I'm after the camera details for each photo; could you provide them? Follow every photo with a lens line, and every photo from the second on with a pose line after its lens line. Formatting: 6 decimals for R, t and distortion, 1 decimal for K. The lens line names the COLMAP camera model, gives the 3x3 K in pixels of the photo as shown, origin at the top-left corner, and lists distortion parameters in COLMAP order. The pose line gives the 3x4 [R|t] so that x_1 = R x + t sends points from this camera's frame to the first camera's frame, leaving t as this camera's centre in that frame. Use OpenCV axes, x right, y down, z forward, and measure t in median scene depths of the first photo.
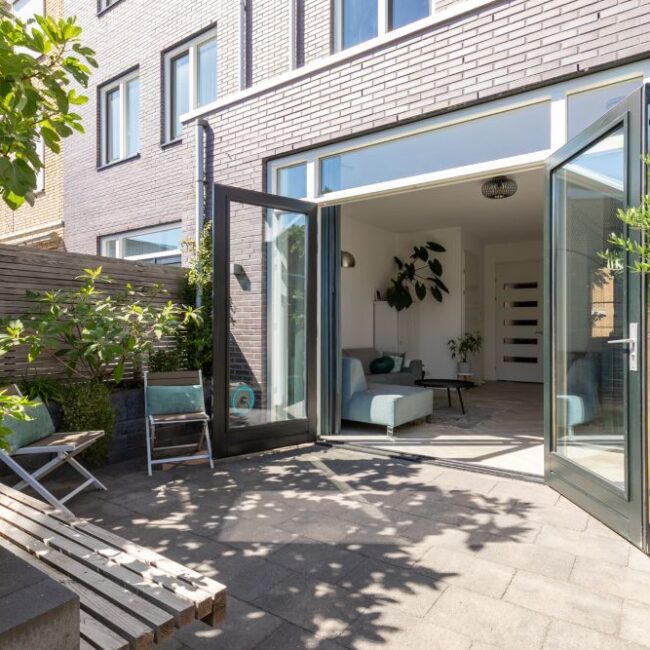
lens RADIAL K [[446.2, 0, 312.6], [0, 446.2, 323.2], [0, 0, 1]] dist [0.016985, -0.007025]
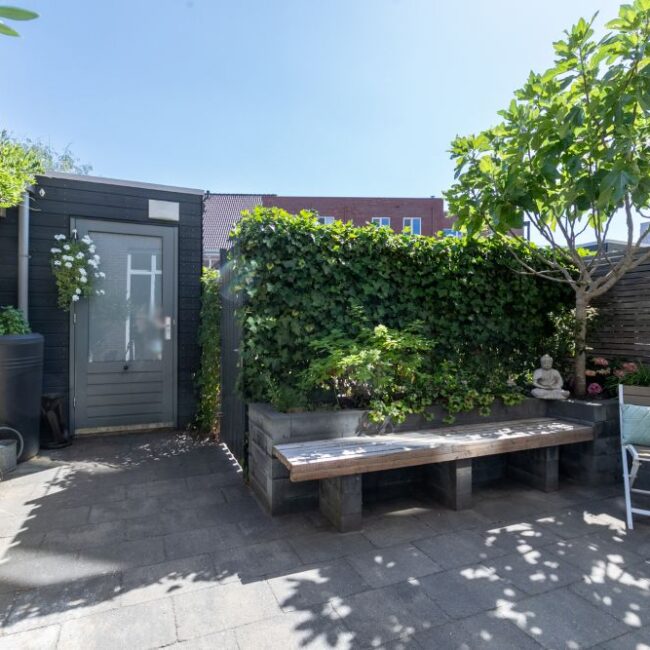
lens RADIAL K [[446.2, 0, 335.8], [0, 446.2, 326.1], [0, 0, 1]] dist [0.016985, -0.007025]
pose [[-0.492228, 0.006670, -0.870441, 0.420285], [0.001059, 0.999974, 0.007064, -0.008833], [0.870466, 0.002555, -0.492222, 0.633341]]
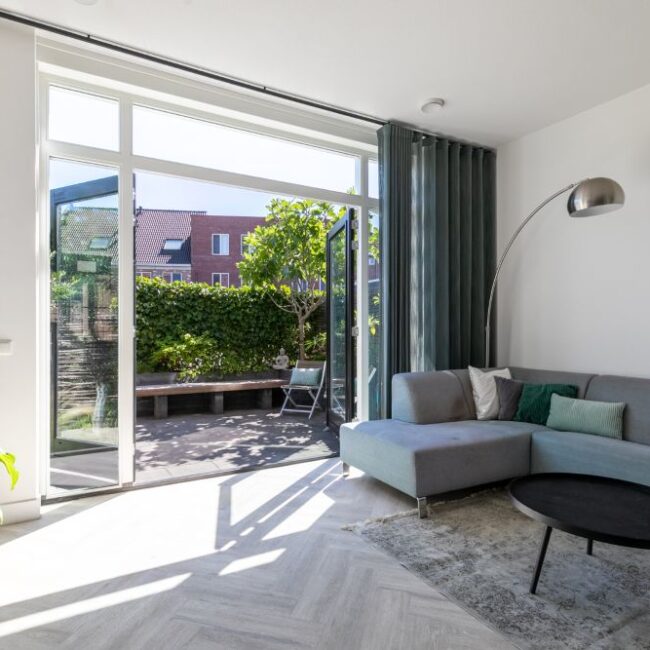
lens RADIAL K [[446.2, 0, 311.3], [0, 446.2, 327.1], [0, 0, 1]] dist [0.016985, -0.007025]
pose [[-0.421280, -0.008859, -0.906887, 1.044250], [0.005890, 0.999904, -0.012503, -0.006082], [0.906911, -0.010609, -0.421188, 1.458824]]
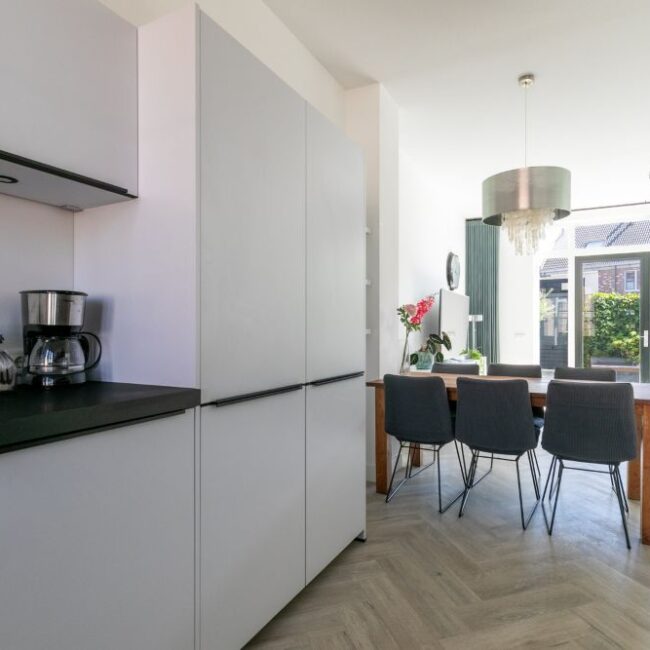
lens RADIAL K [[446.2, 0, 349.9], [0, 446.2, 327.6], [0, 0, 1]] dist [0.016985, -0.007025]
pose [[-0.983417, 0.001081, -0.181354, 1.649813], [0.002882, 0.999949, -0.009667, -0.006607], [0.181334, -0.010030, -0.983370, 2.422704]]
